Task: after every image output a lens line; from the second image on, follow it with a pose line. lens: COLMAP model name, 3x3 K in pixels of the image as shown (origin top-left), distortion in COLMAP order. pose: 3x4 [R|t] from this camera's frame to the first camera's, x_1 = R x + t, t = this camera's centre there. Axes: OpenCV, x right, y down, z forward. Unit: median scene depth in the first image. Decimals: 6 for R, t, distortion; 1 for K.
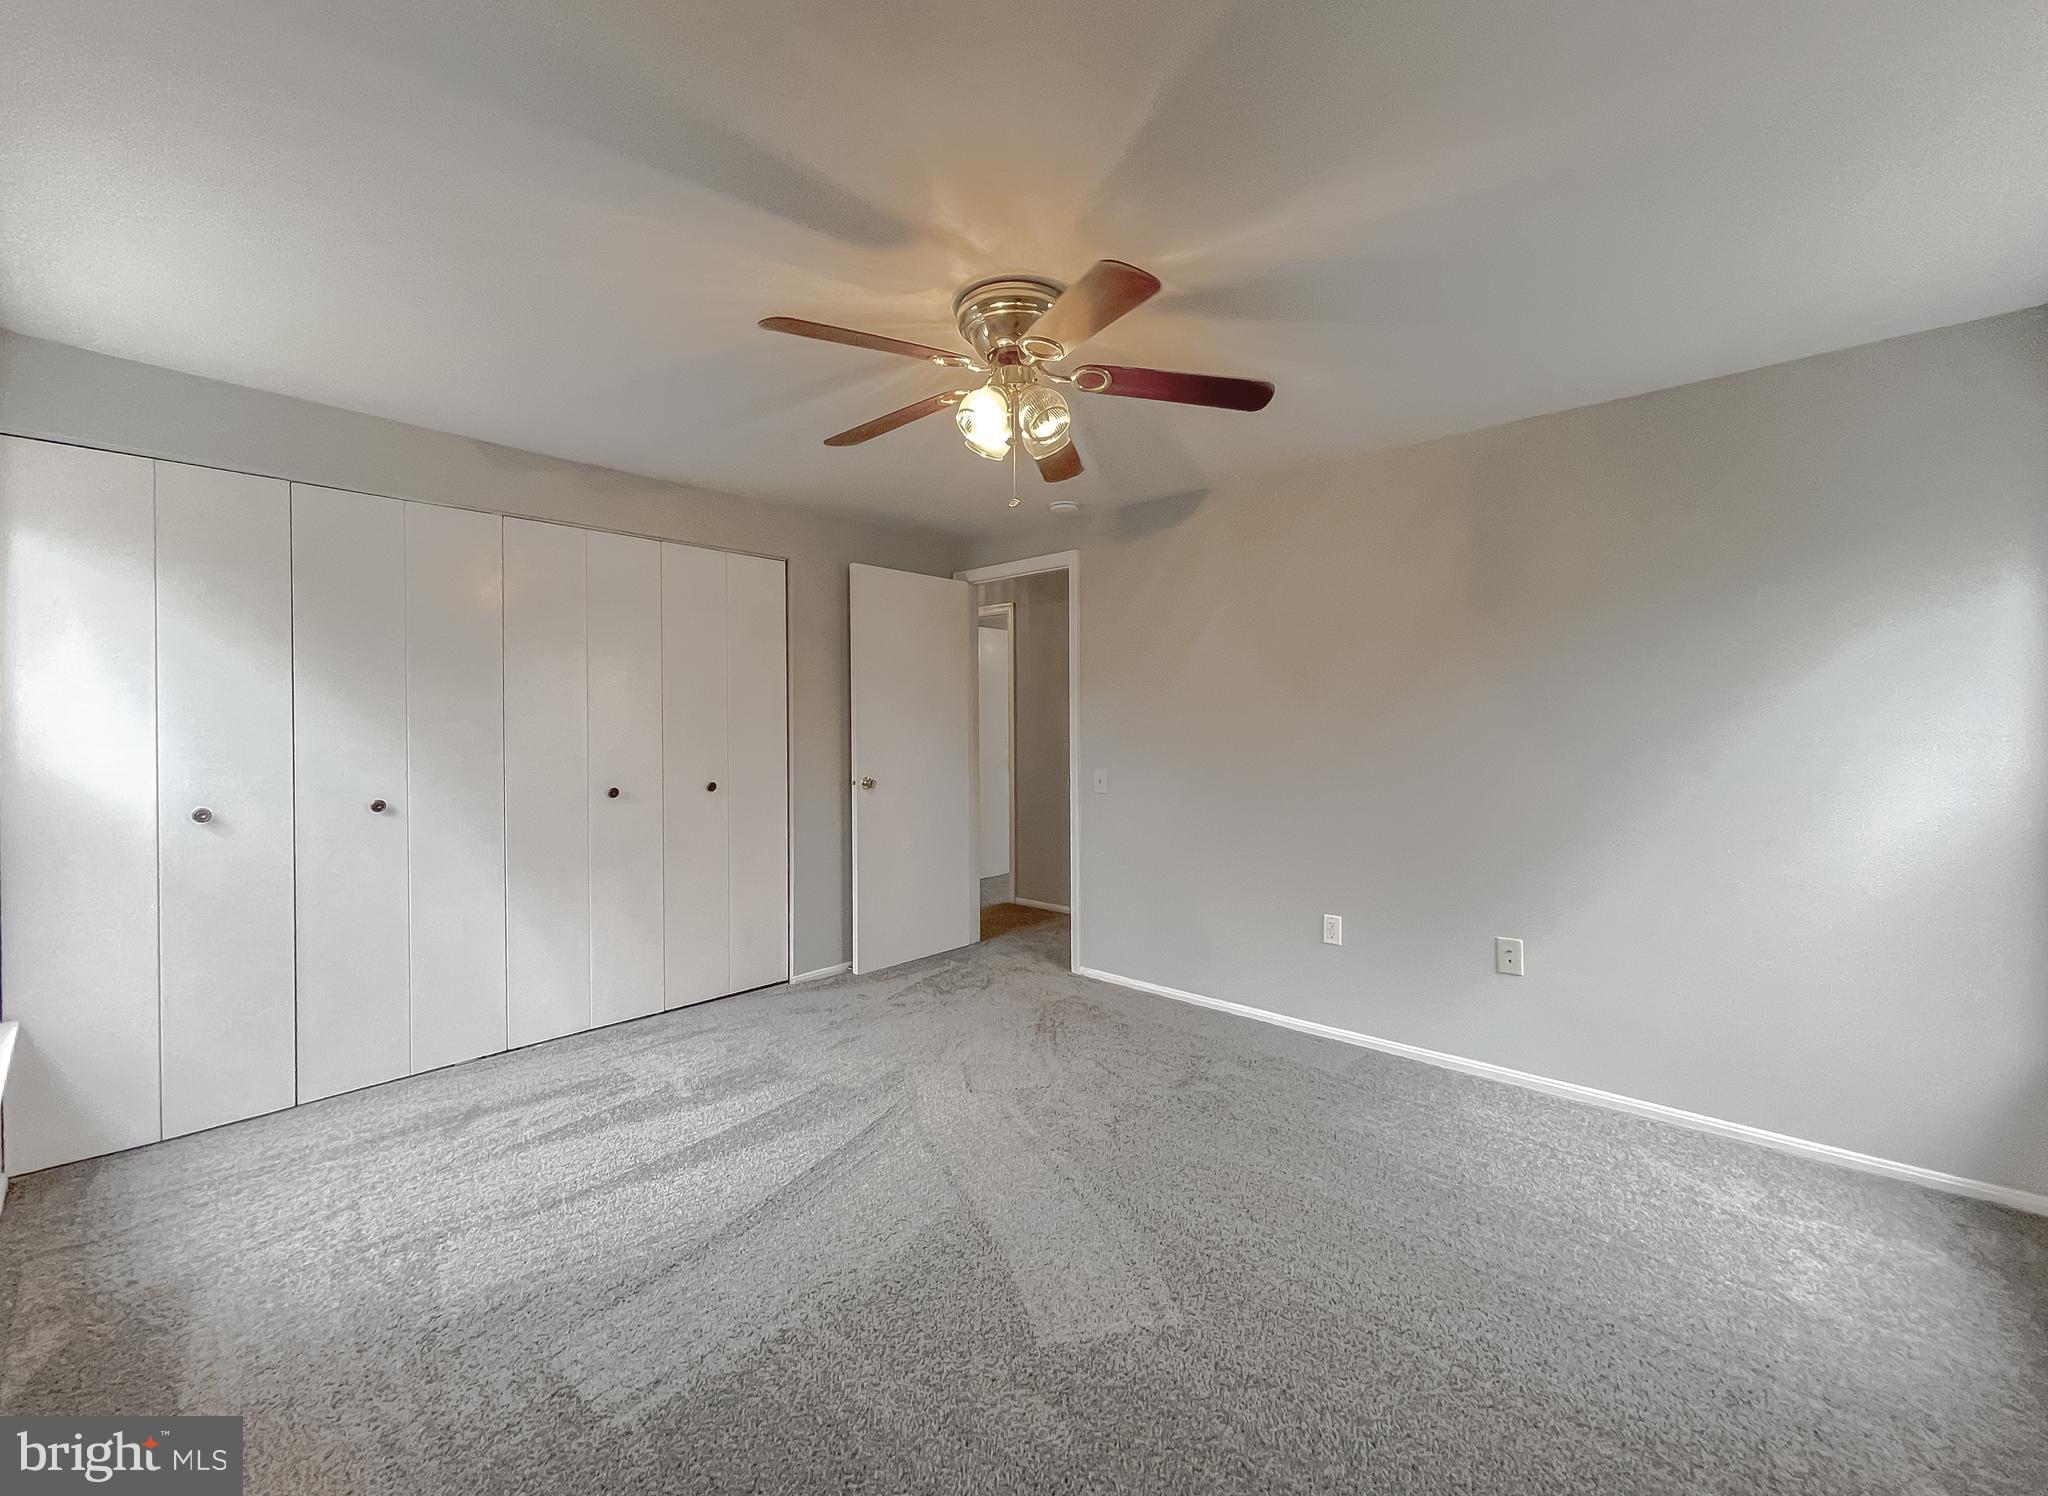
lens RADIAL K [[839.8, 0, 1034.3], [0, 839.8, 742.5], [0, 0, 1]] dist [0.000867, 0.000138]
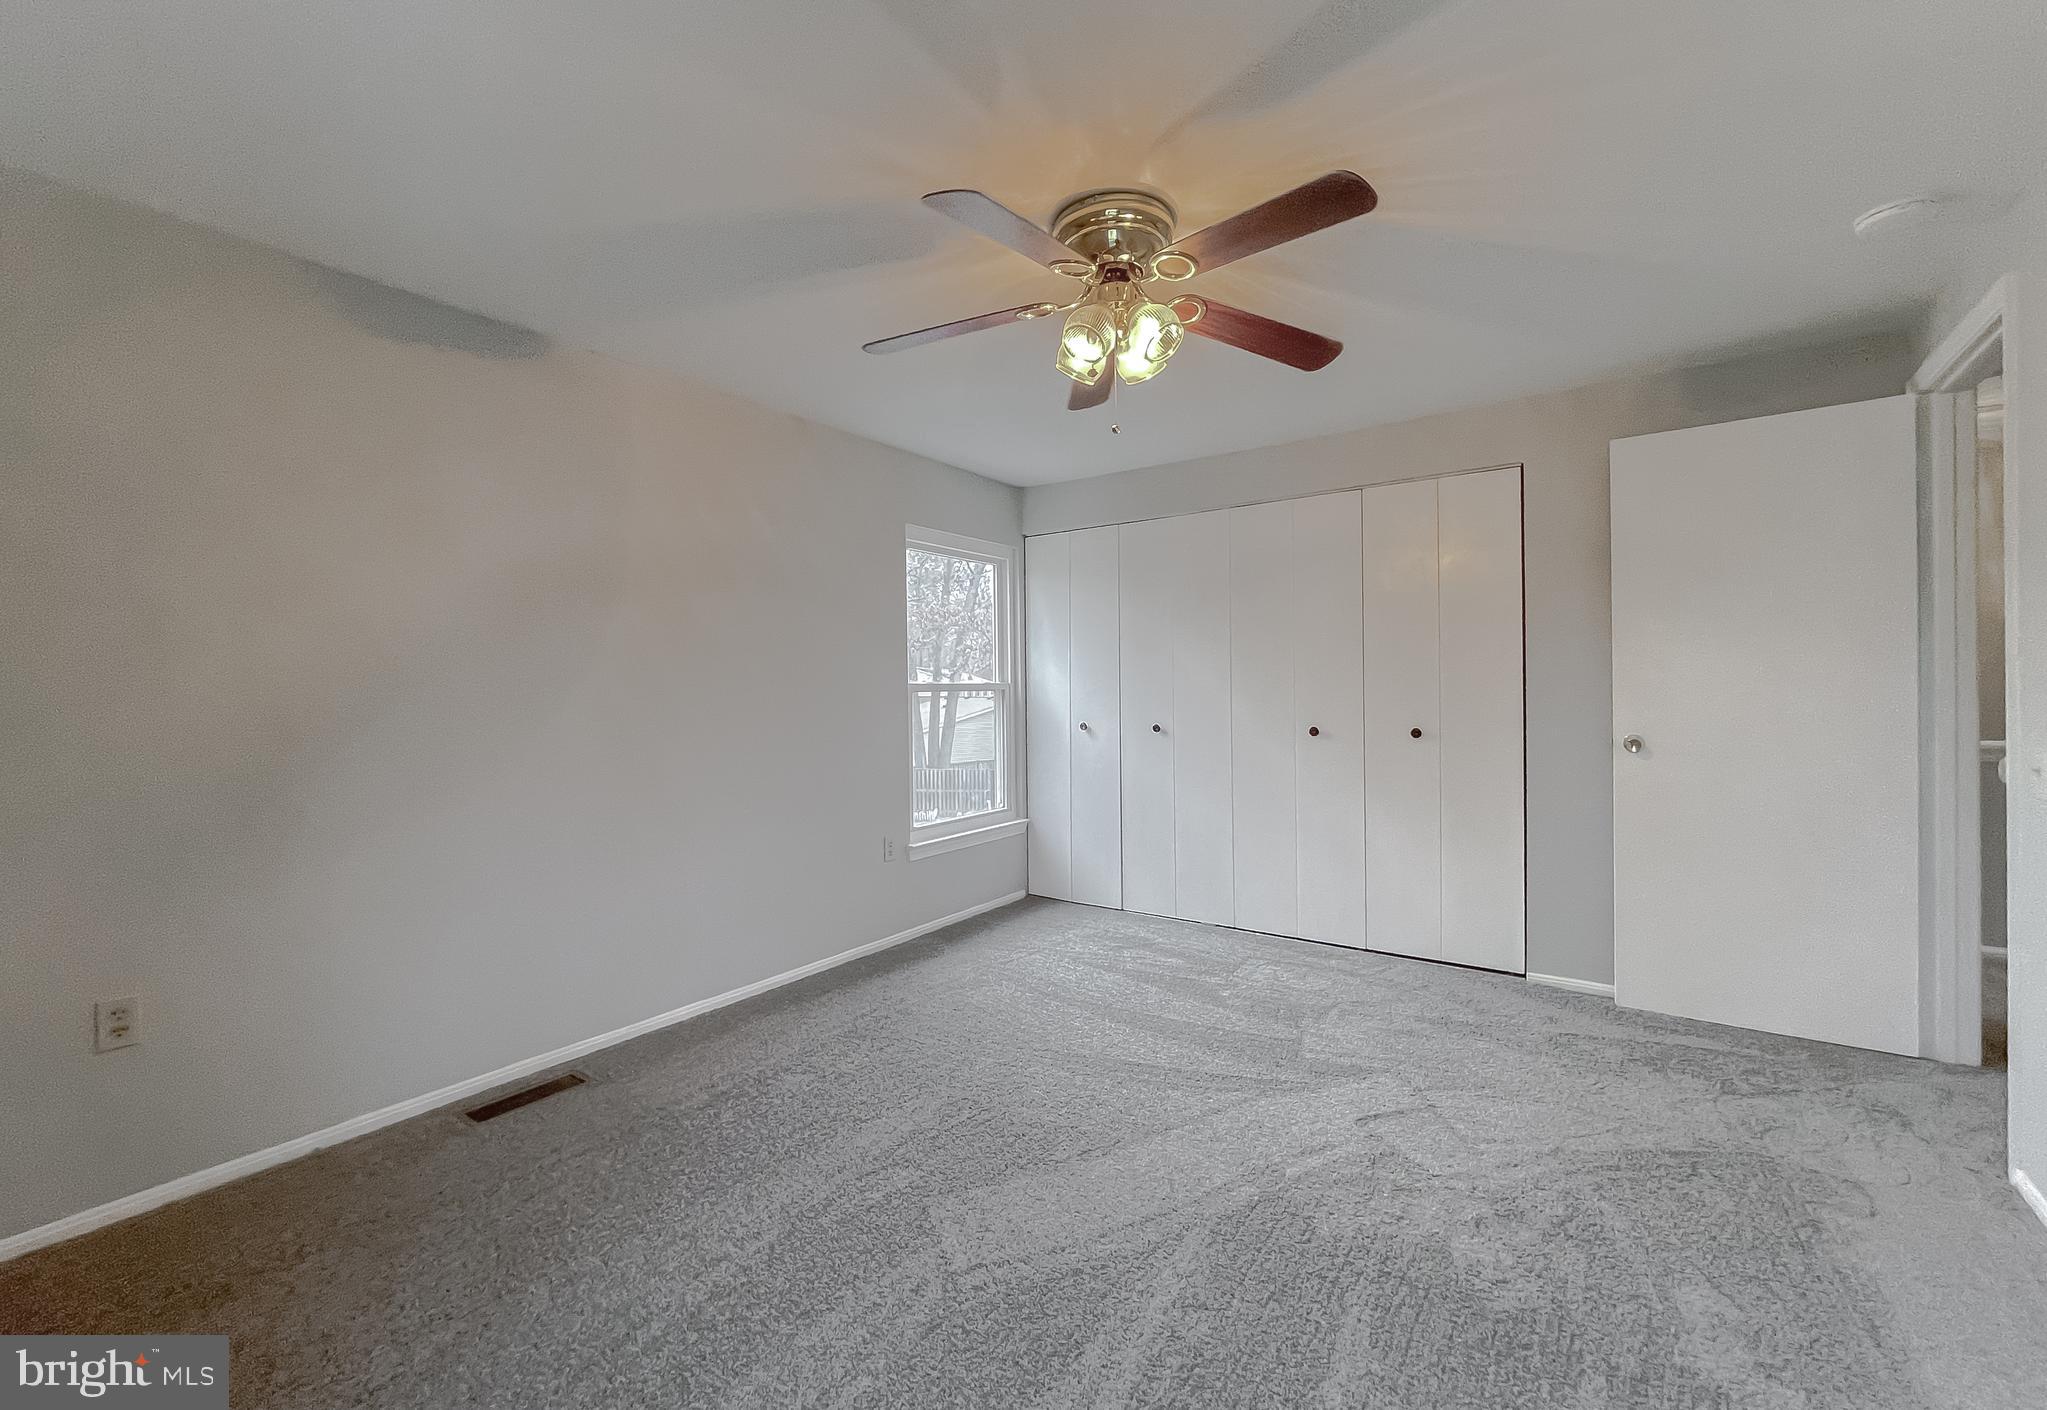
lens RADIAL K [[826.9, 0, 1023.5], [0, 826.9, 705.0], [0, 0, 1]] dist [0.000862, 0.000141]
pose [[0.119773, 0.009790, -0.992753, 0.531086], [-0.014847, 0.999857, 0.008068, 0.021897], [0.992690, 0.013773, 0.119901, 0.486865]]
